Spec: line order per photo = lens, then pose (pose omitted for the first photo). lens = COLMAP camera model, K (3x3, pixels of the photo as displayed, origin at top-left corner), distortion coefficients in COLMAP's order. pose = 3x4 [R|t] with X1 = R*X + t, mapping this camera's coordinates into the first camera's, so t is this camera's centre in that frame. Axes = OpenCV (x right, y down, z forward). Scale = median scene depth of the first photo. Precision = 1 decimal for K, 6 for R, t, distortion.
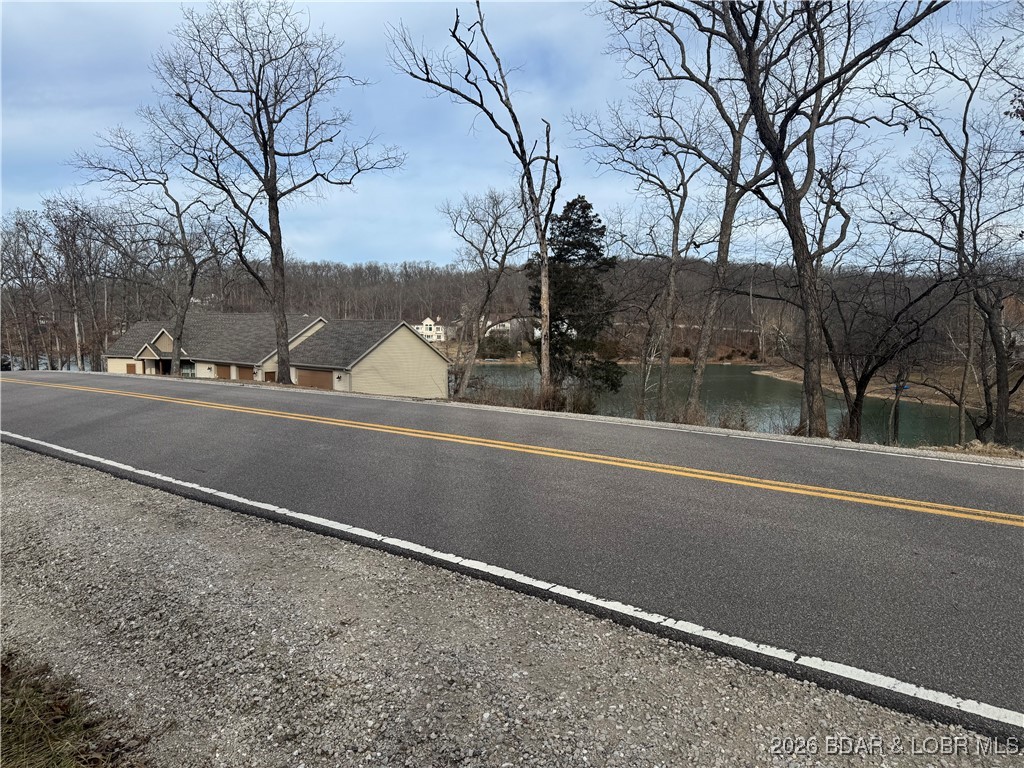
lens RADIAL K [[719.0, 0, 511.7], [0, 719.0, 390.0], [0, 0, 1]] dist [0.072302, -0.082704]
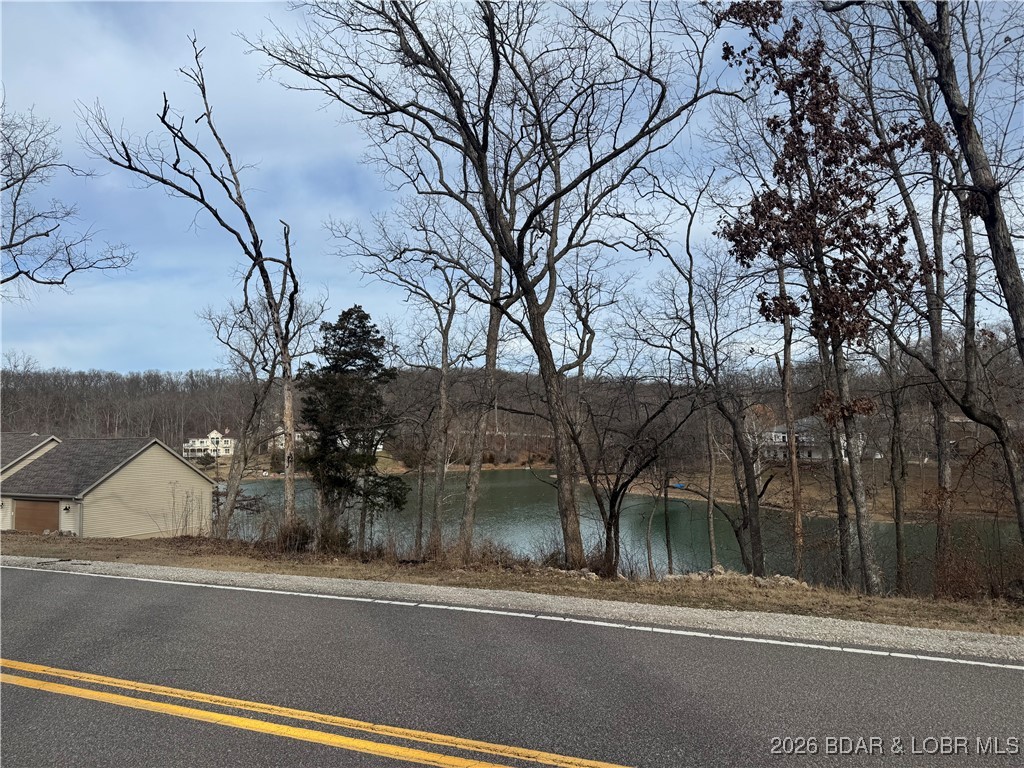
lens RADIAL K [[719.0, 0, 518.1], [0, 719.0, 391.8], [0, 0, 1]] dist [0.072302, -0.082704]
pose [[0.963226, -0.006676, 0.268610, 0.084294], [0.045861, 0.989107, -0.139873, -0.020579], [-0.264750, 0.147048, 0.953039, 0.087496]]
